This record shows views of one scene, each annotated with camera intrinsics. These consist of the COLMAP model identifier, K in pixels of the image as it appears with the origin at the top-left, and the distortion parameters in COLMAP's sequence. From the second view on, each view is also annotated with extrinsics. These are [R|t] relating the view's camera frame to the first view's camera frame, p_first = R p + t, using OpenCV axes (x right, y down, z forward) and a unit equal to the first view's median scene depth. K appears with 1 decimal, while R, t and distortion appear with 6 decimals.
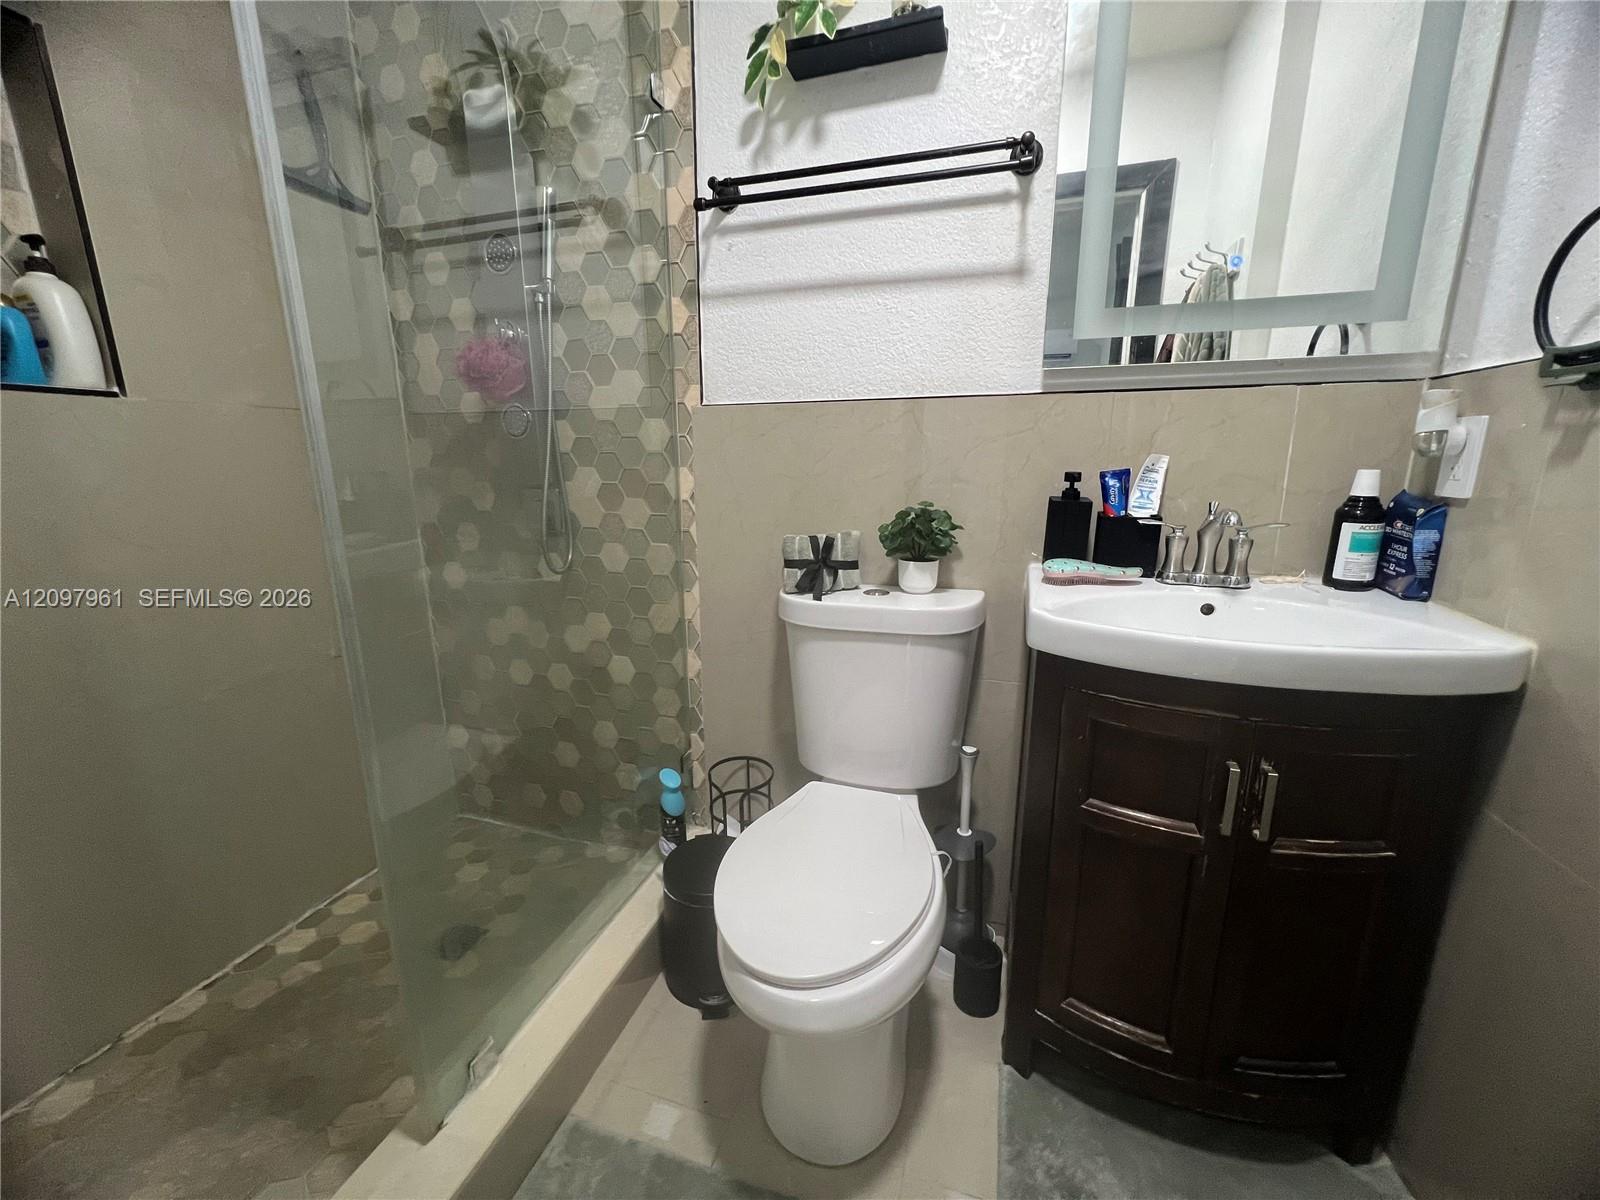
lens RADIAL K [[638.4, 0, 795.0], [0, 638.4, 599.7], [0, 0, 1]] dist [0.002282, -0.000212]
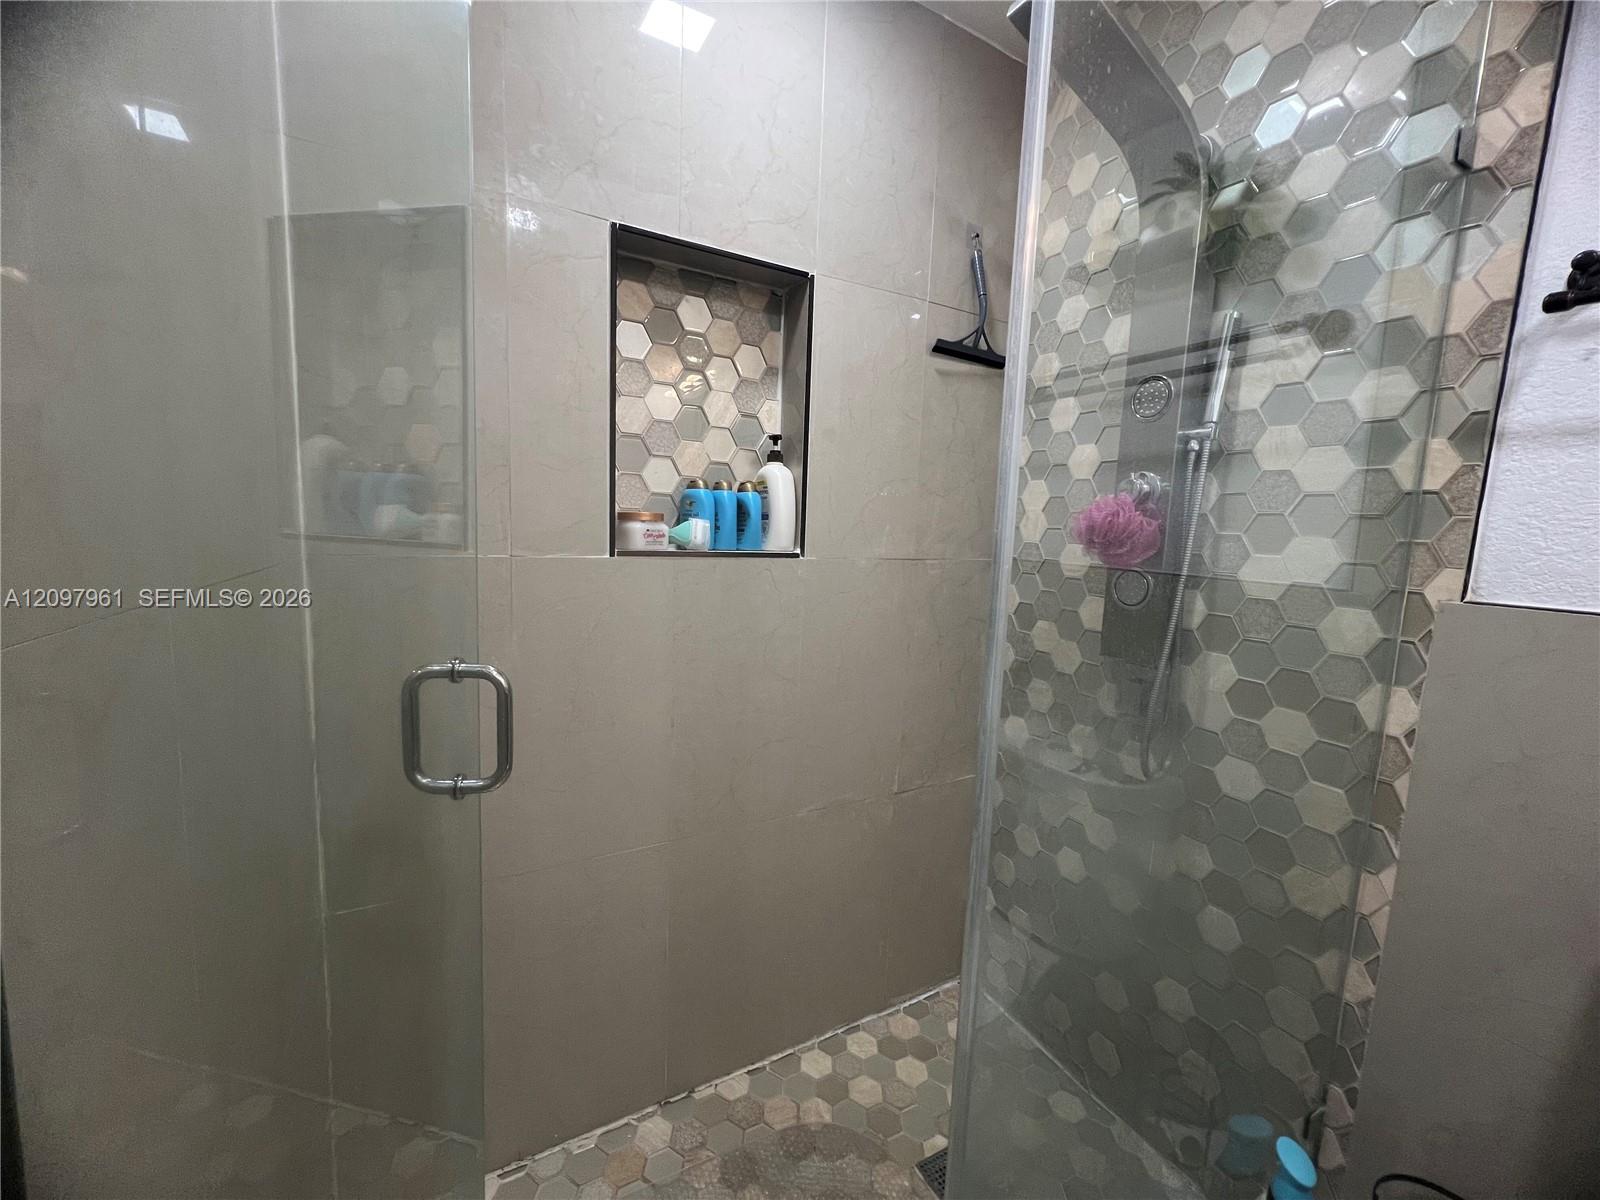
lens RADIAL K [[638.4, 0, 801.8], [0, 638.4, 598.4], [0, 0, 1]] dist [0.002282, -0.000212]
pose [[0.728461, 0.117763, -0.674890, -0.194872], [-0.192725, 0.980558, -0.036922, -0.159031], [0.657421, 0.156964, 0.736994, 0.112607]]
